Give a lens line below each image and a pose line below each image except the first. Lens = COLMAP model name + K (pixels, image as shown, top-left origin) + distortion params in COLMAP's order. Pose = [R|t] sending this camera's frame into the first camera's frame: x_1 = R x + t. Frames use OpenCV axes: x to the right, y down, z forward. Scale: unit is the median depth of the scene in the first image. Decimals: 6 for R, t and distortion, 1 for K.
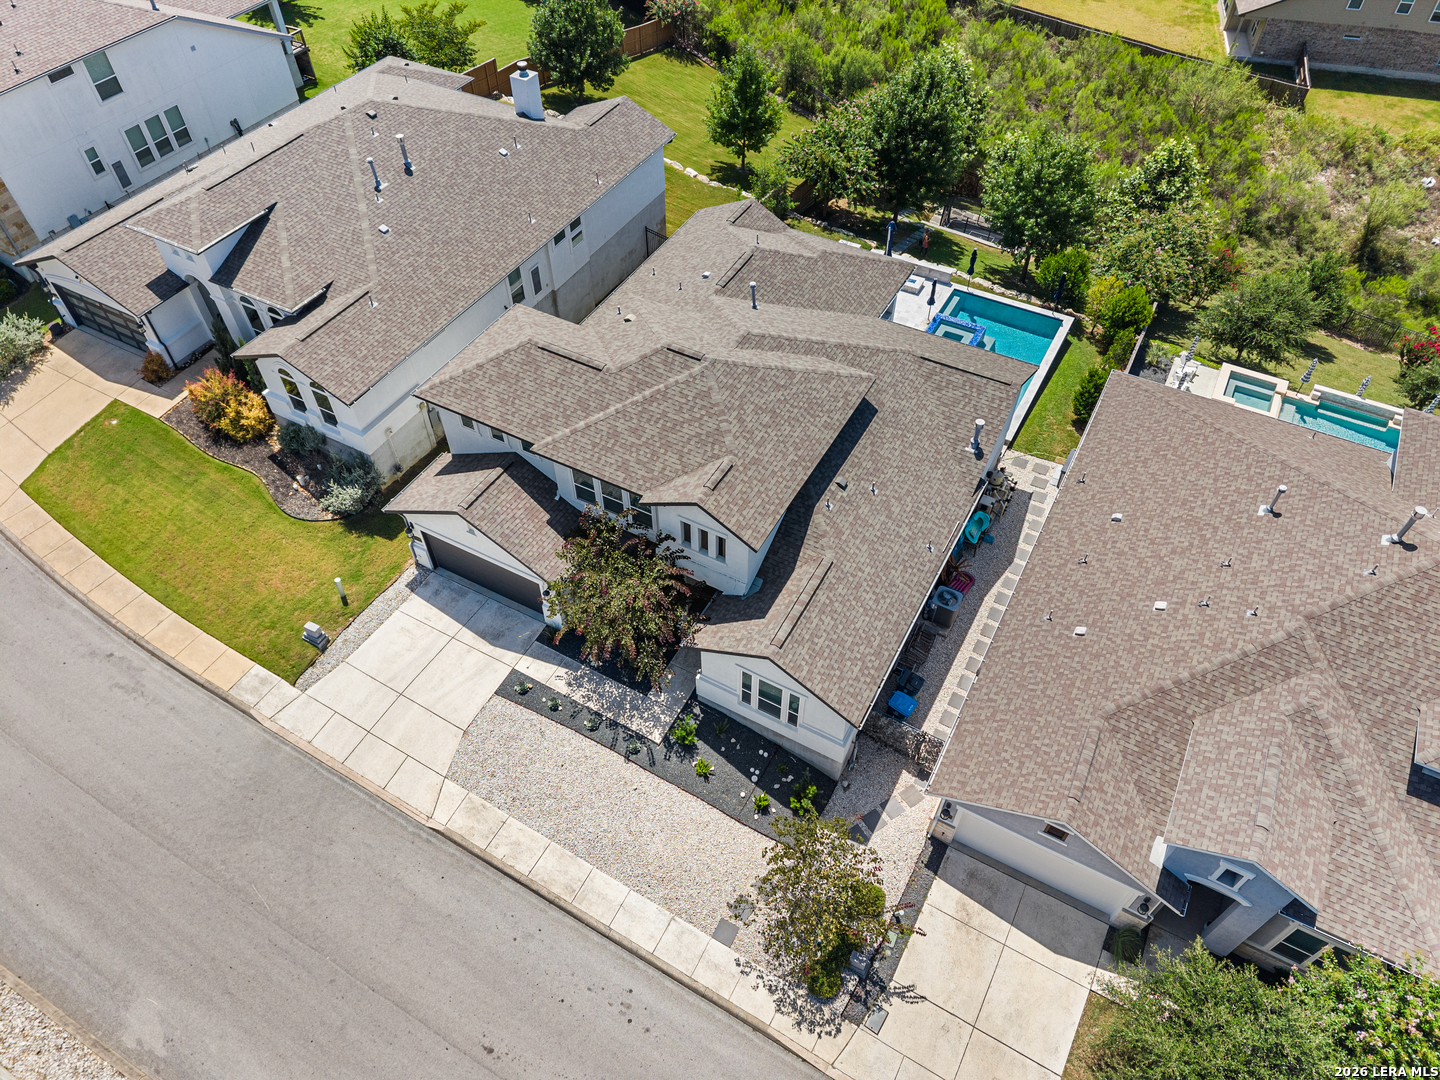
lens RADIAL K [[956.2, 0, 726.2], [0, 956.2, 541.9], [0, 0, 1]] dist [0.055671, -0.053458]
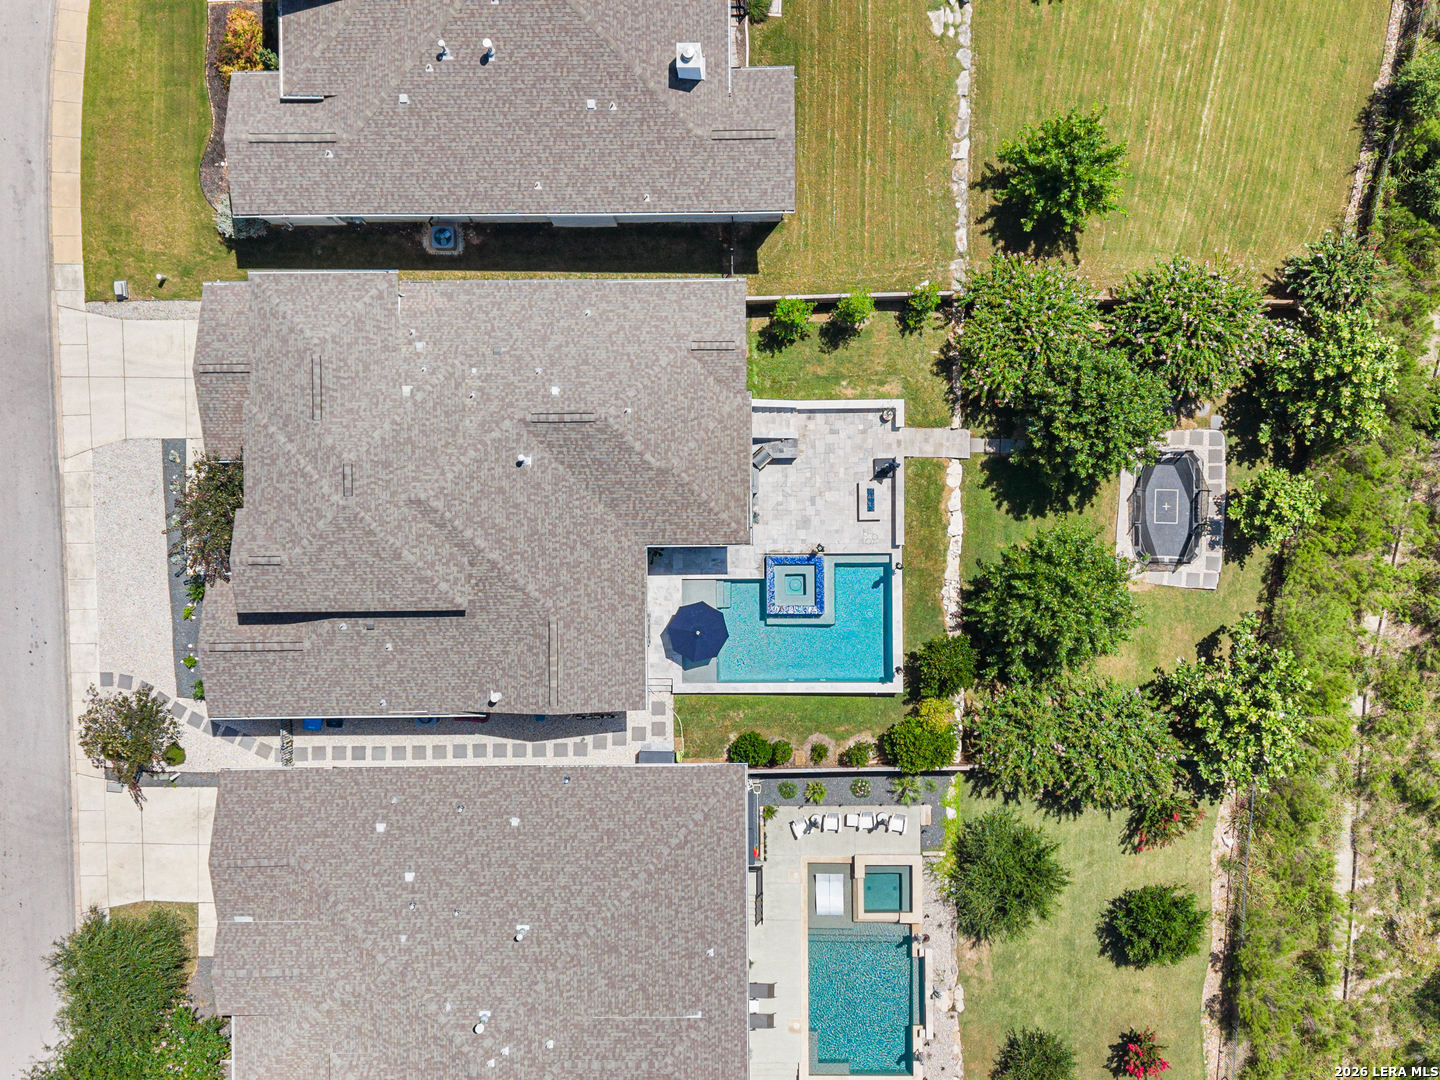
lens RADIAL K [[956.2, 0, 726.2], [0, 956.2, 541.9], [0, 0, 1]] dist [0.055671, -0.053458]
pose [[0.483875, 0.874492, -0.033603, 0.298591], [-0.665433, 0.392594, 0.634877, -1.154881], [0.568387, -0.284841, 0.771882, 0.408648]]
